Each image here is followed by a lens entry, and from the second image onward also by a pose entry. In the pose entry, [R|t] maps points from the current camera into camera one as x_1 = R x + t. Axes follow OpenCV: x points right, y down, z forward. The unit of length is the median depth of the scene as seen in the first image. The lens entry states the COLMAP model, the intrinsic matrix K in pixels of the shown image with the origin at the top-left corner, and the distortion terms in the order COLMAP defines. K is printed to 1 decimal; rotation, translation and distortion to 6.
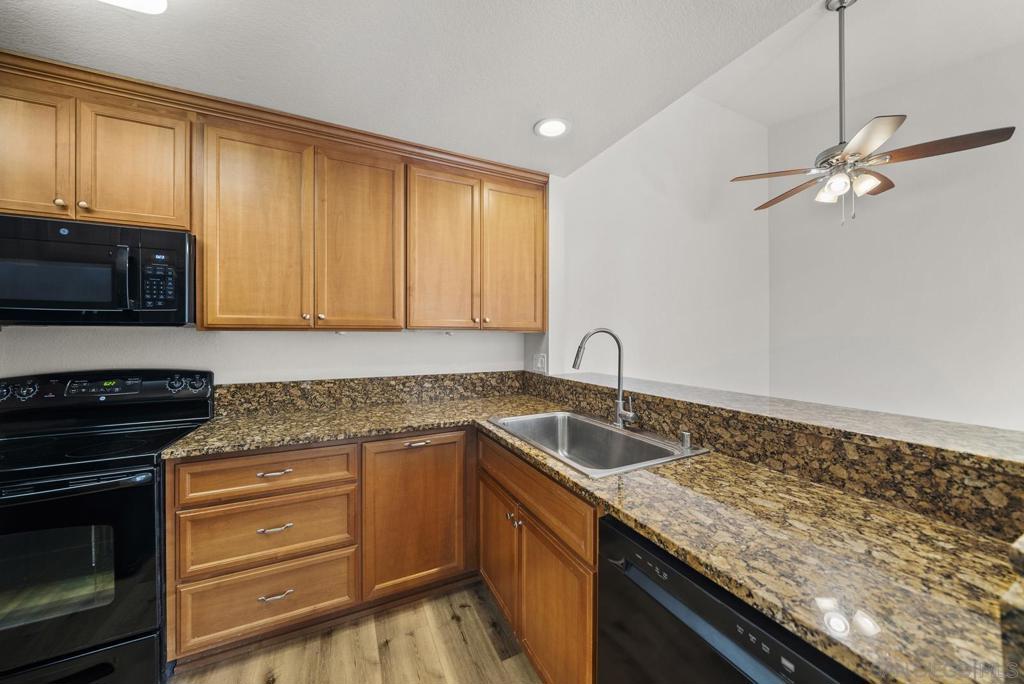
lens RADIAL K [[358.1, 0, 511.8], [0, 358.1, 337.2], [0, 0, 1]] dist [-0.004162, 0.000307]
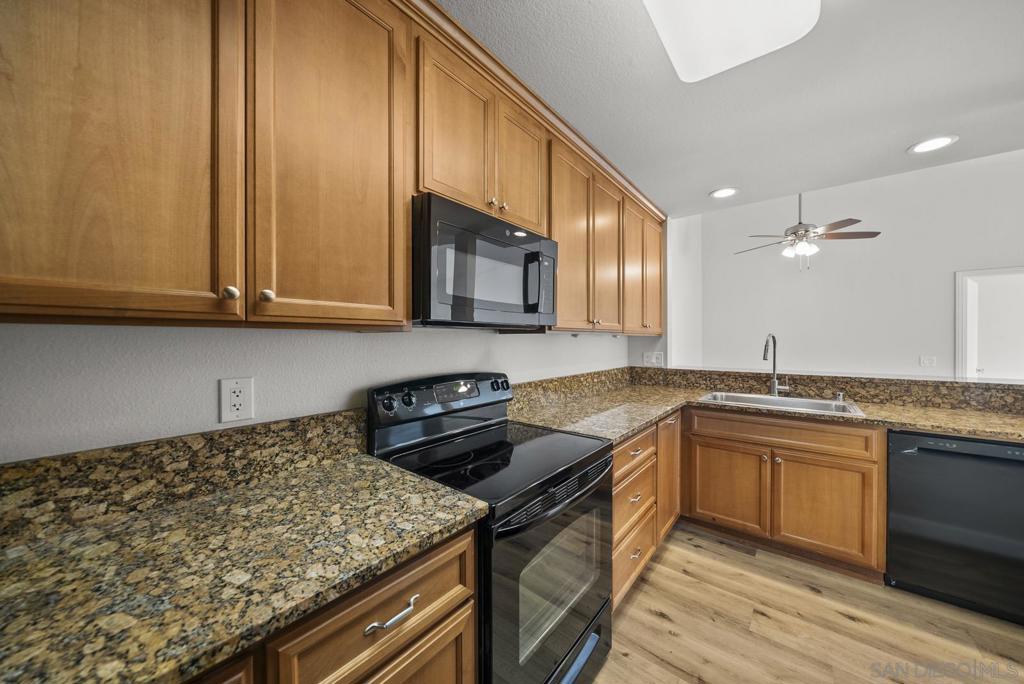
lens RADIAL K [[358.1, 0, 509.0], [0, 358.1, 340.7], [0, 0, 1]] dist [-0.004162, 0.000307]
pose [[0.907847, -0.003036, 0.419290, -1.398020], [0.002360, 0.999995, 0.002131, 0.000686], [-0.419294, -0.000945, 0.907850, 0.070265]]
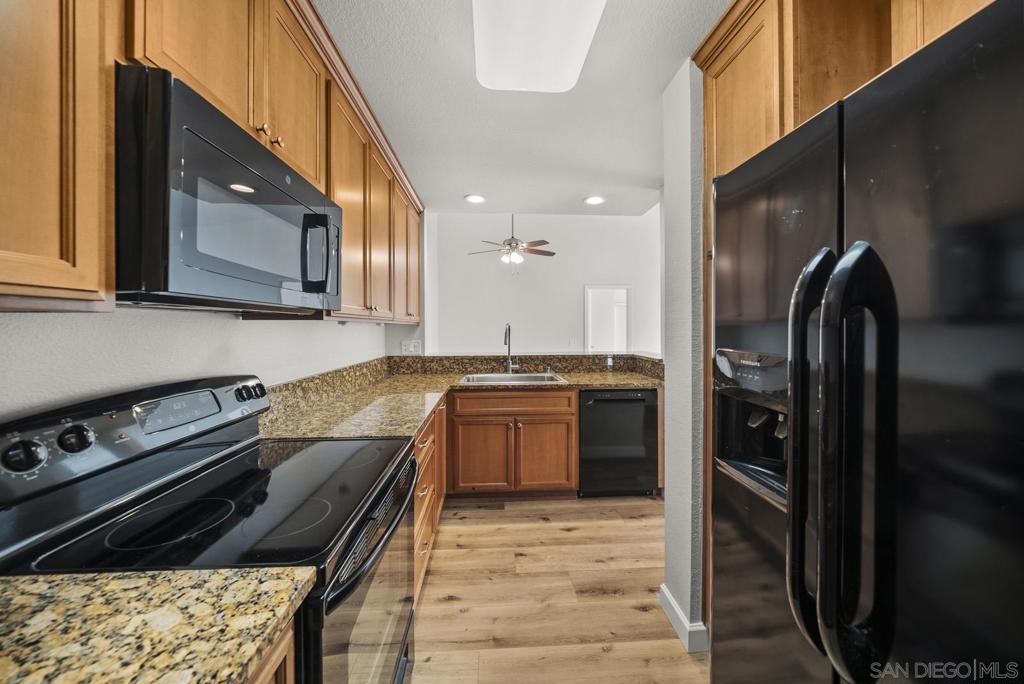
lens RADIAL K [[358.1, 0, 514.8], [0, 358.1, 329.1], [0, 0, 1]] dist [-0.004162, 0.000307]
pose [[0.373380, -0.003929, 0.927670, -1.468097], [0.002095, 0.999992, 0.003392, 0.001296], [-0.927676, 0.000677, 0.373385, 0.252691]]
